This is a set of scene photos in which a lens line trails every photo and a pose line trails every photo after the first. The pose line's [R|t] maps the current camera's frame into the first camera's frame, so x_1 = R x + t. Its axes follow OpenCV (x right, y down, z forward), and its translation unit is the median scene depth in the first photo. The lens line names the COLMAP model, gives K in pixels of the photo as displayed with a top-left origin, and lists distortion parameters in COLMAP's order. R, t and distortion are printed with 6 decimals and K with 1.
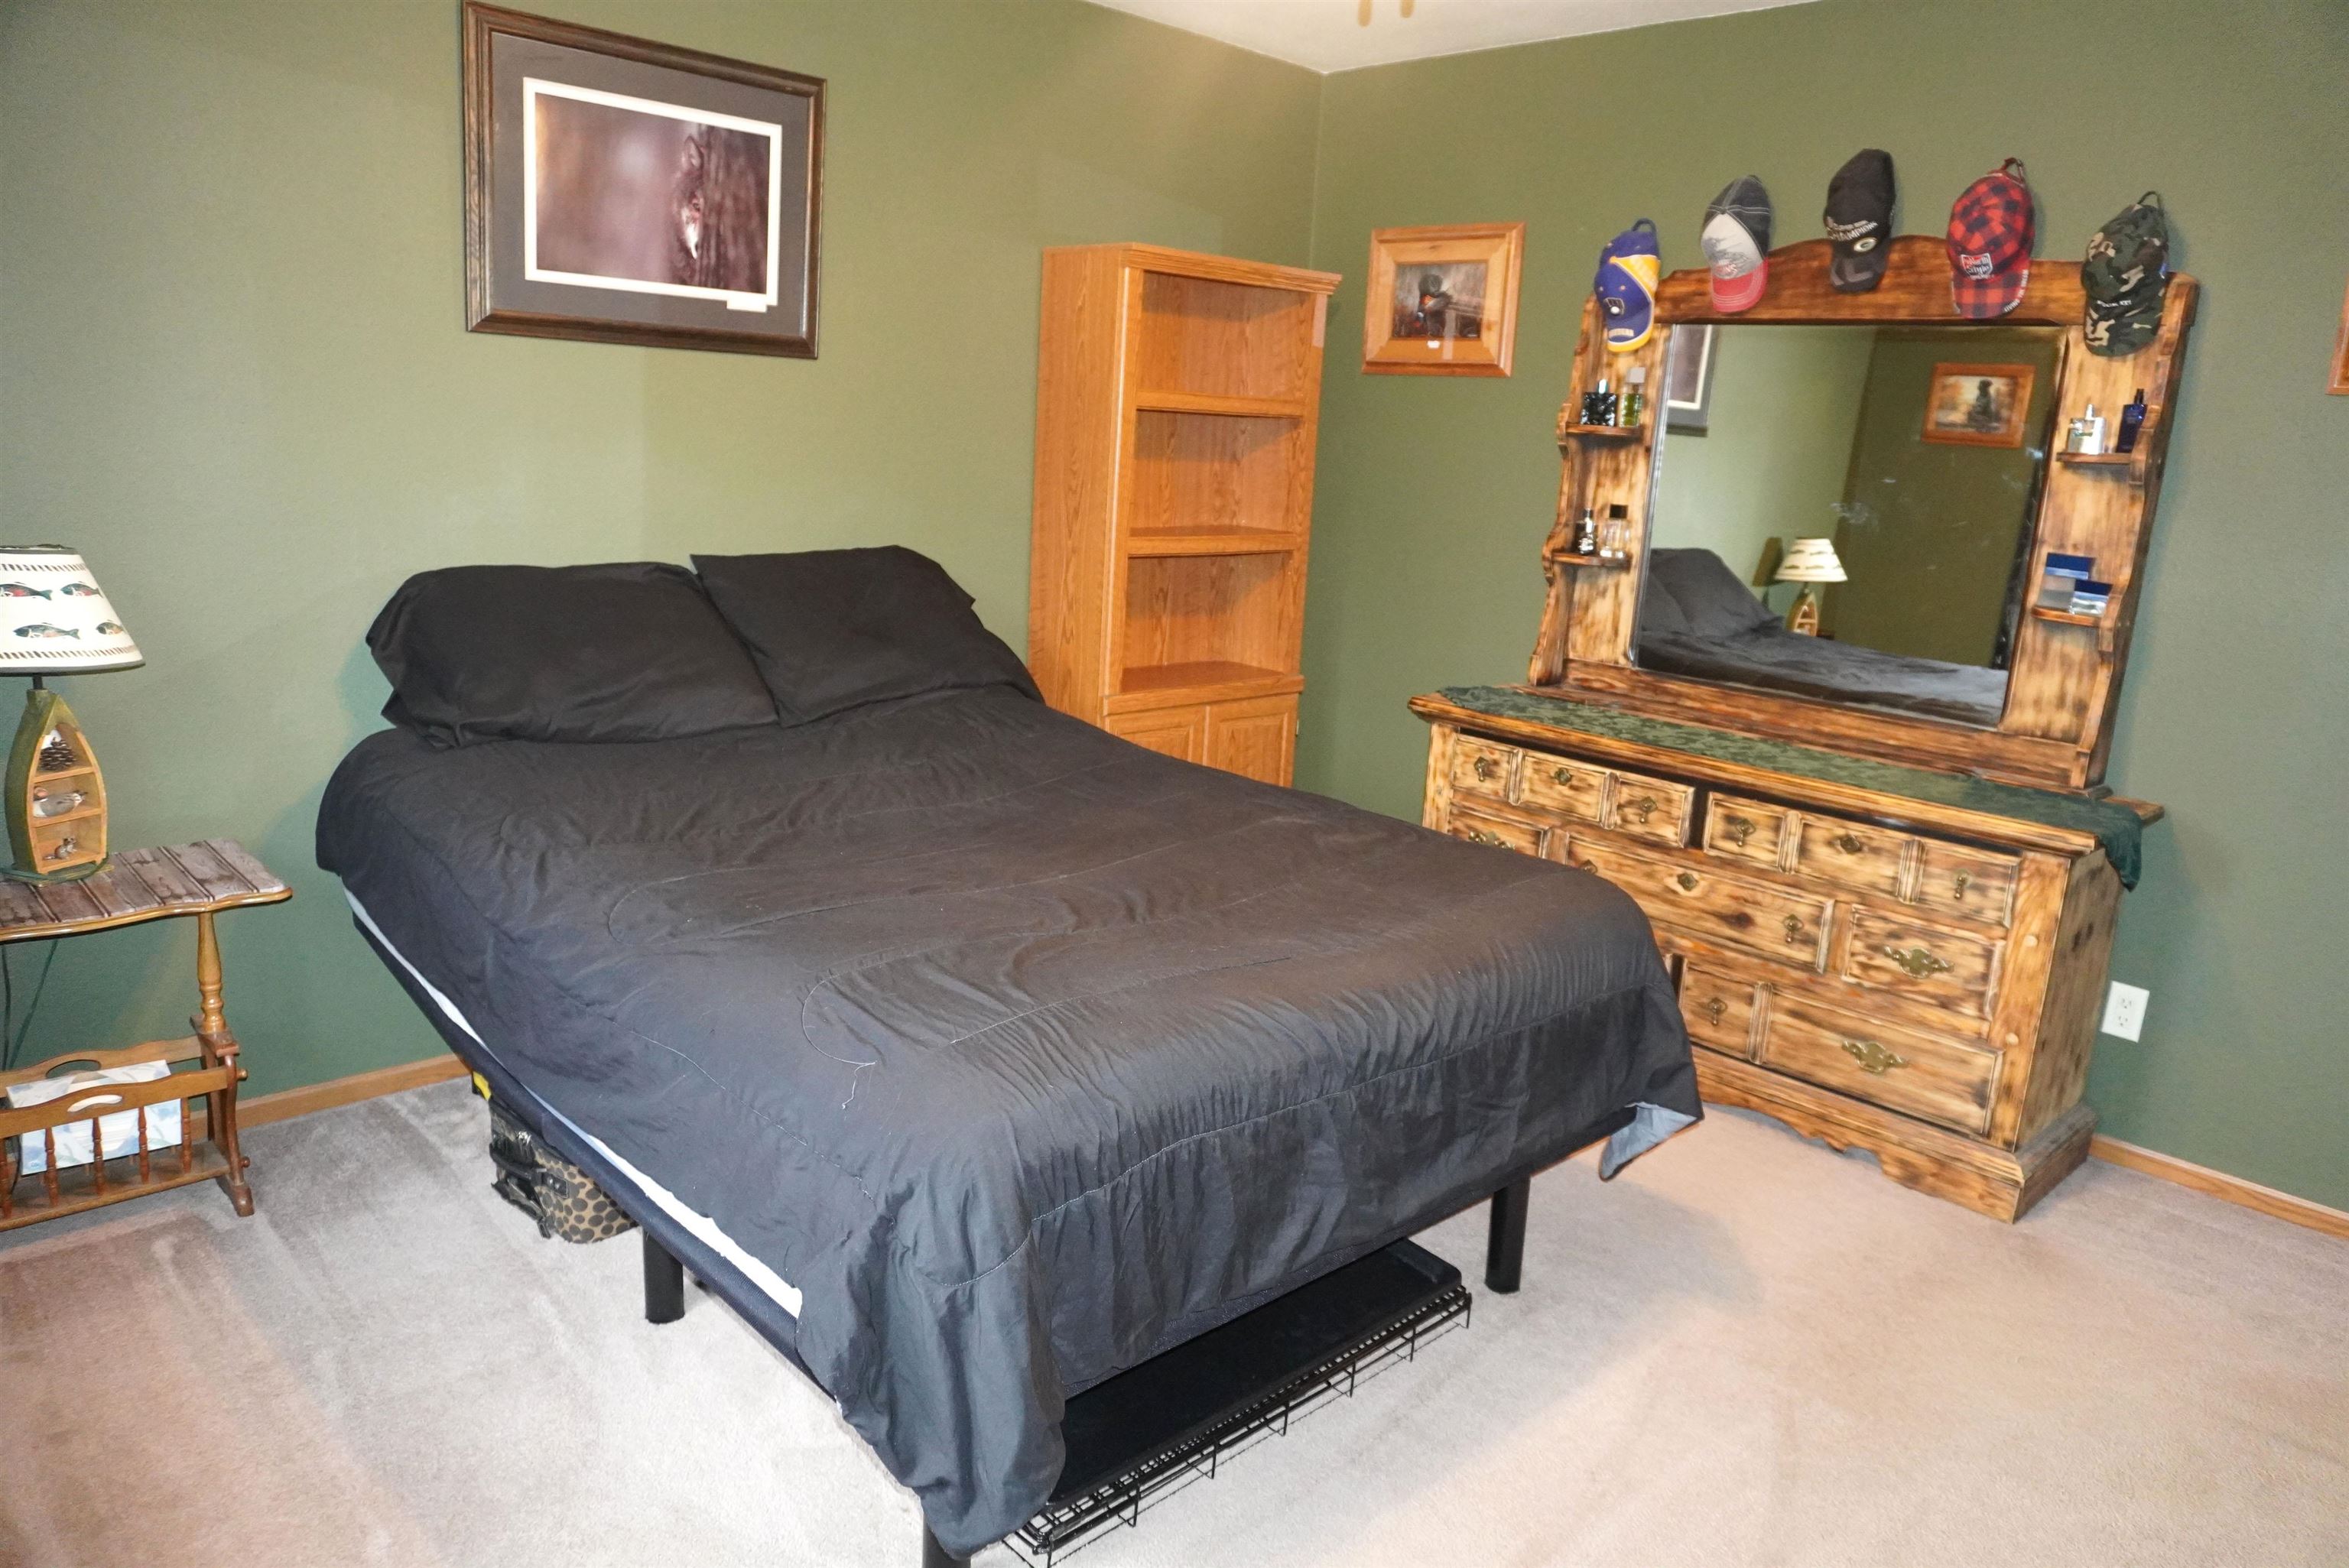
lens RADIAL K [[1574.0, 0, 1166.8], [0, 1574.0, 774.2], [0, 0, 1]] dist [-0.045794, 0.030043]
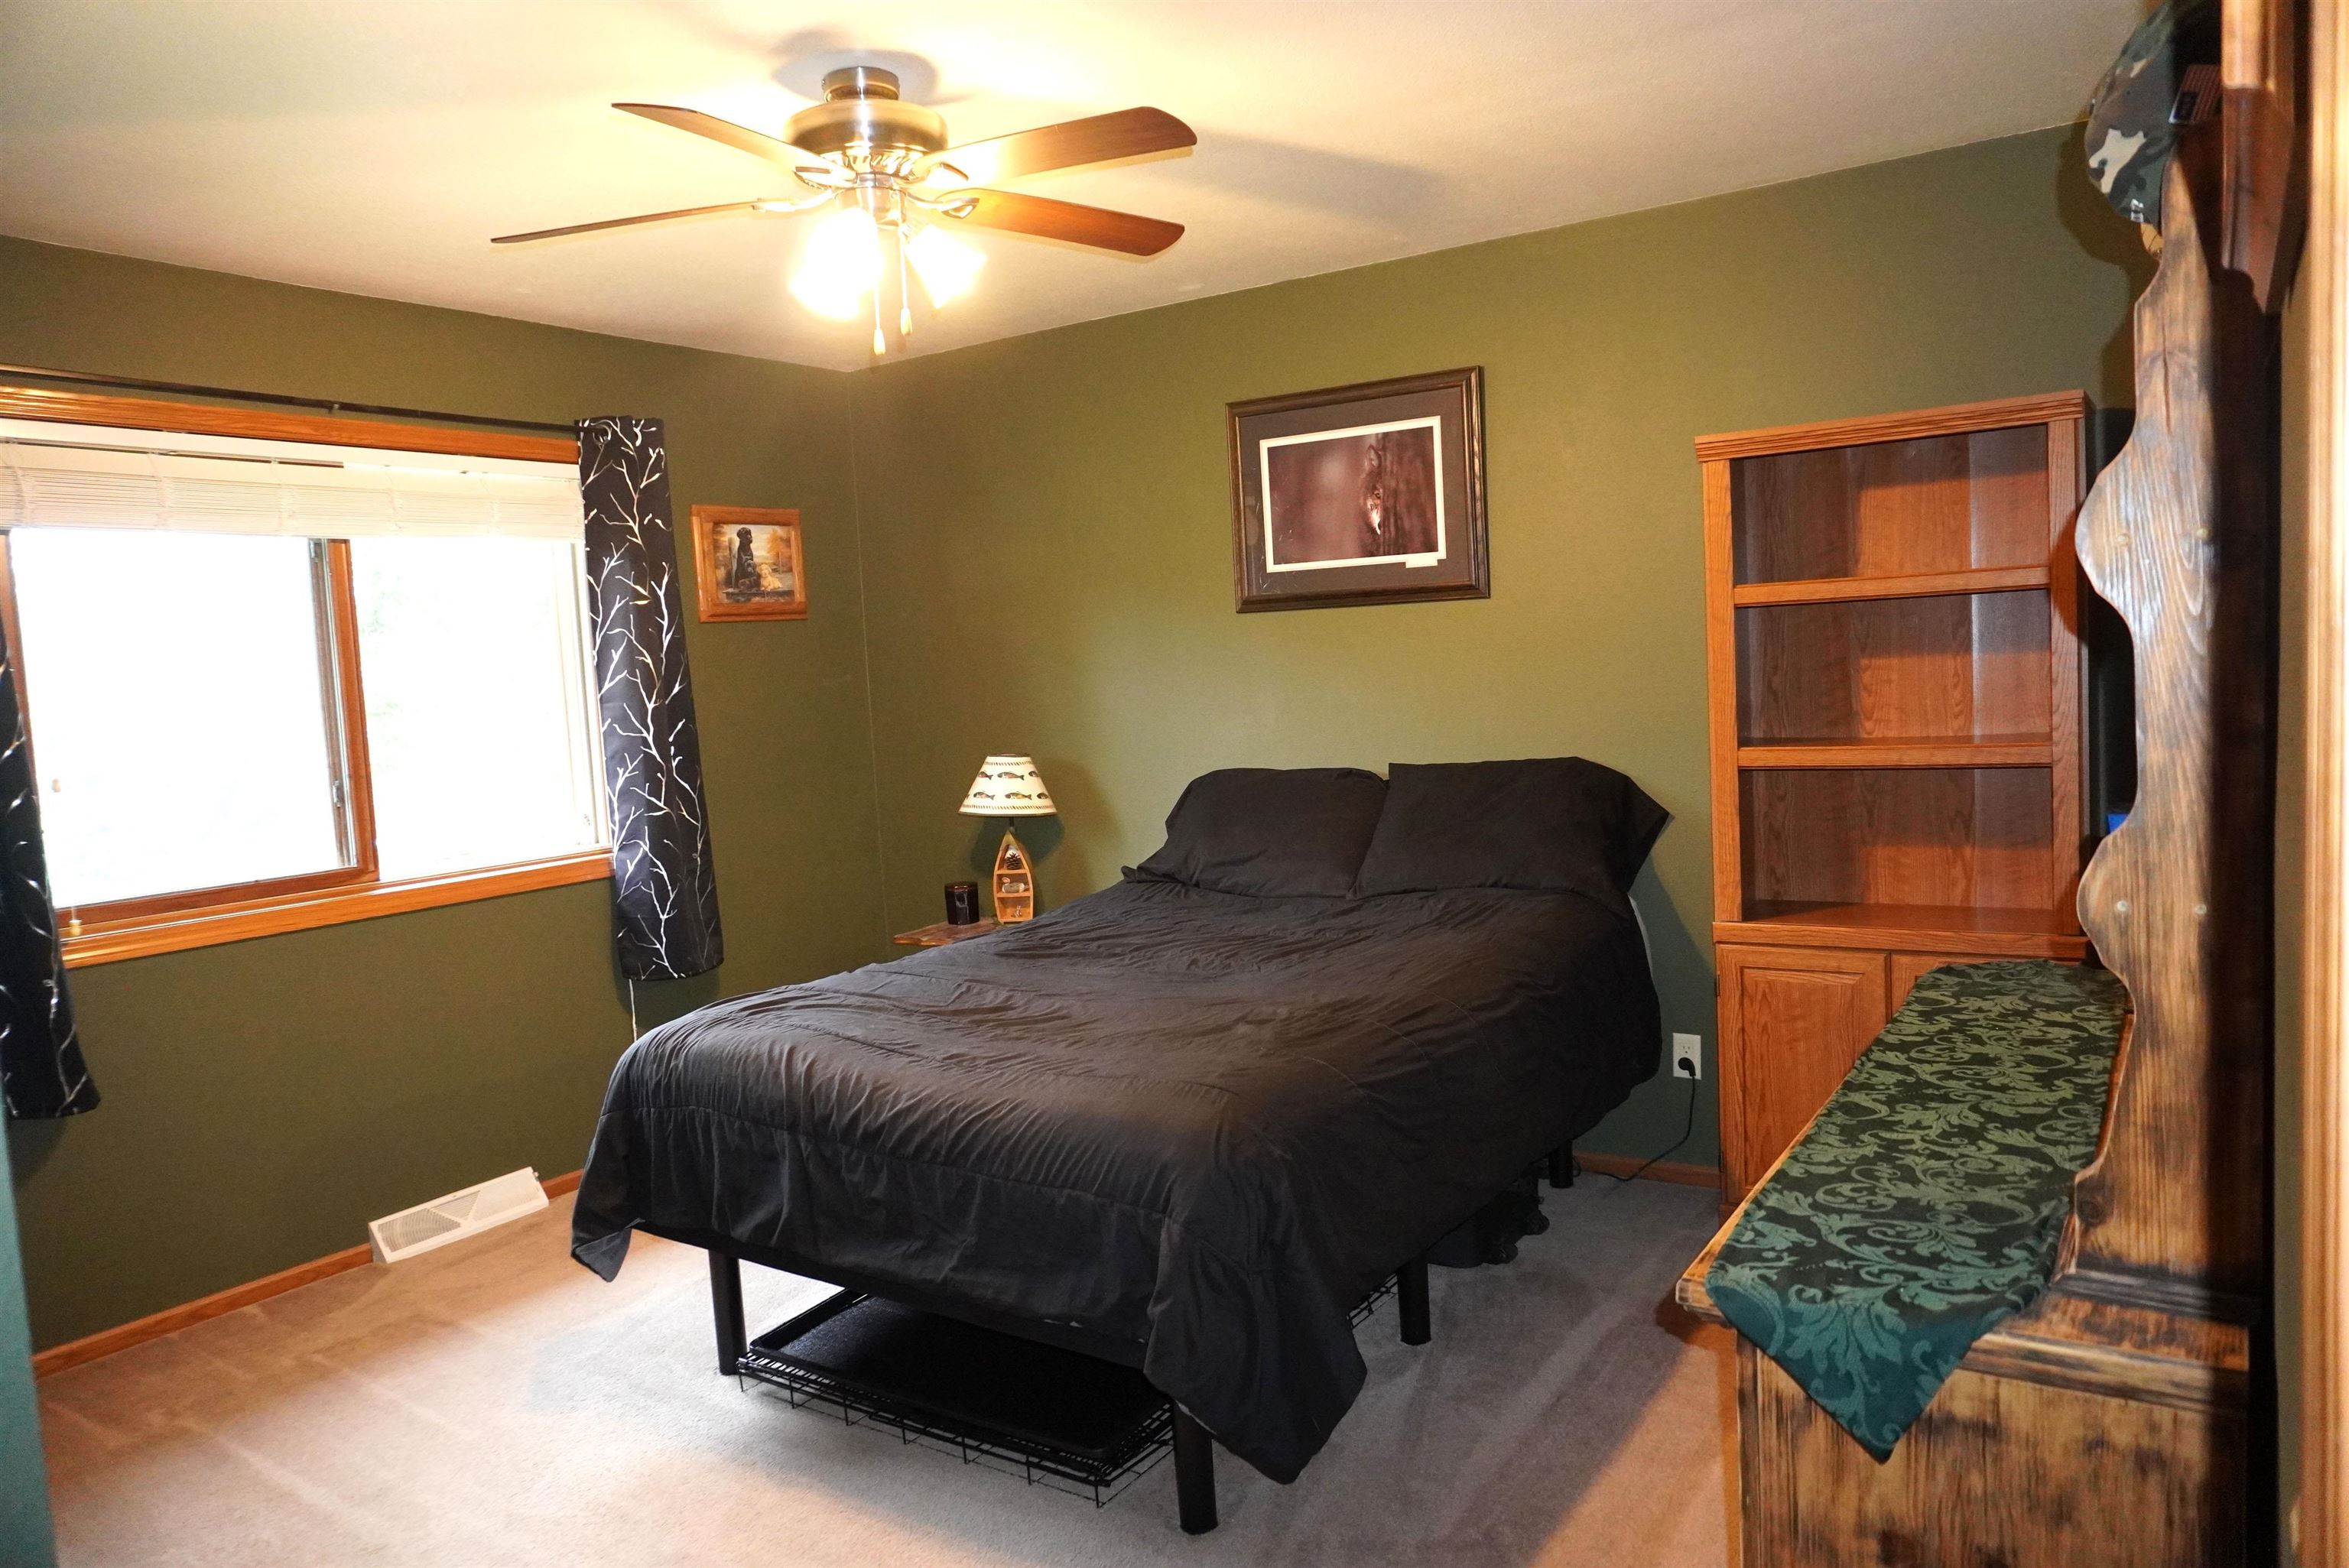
lens RADIAL K [[1574.0, 0, 1159.8], [0, 1574.0, 780.5], [0, 0, 1]] dist [-0.045794, 0.030043]
pose [[0.205868, 0.010671, -0.978522, 0.930452], [-0.152442, 0.988083, -0.021297, -0.073364], [0.966633, 0.153552, 0.205042, 0.585887]]
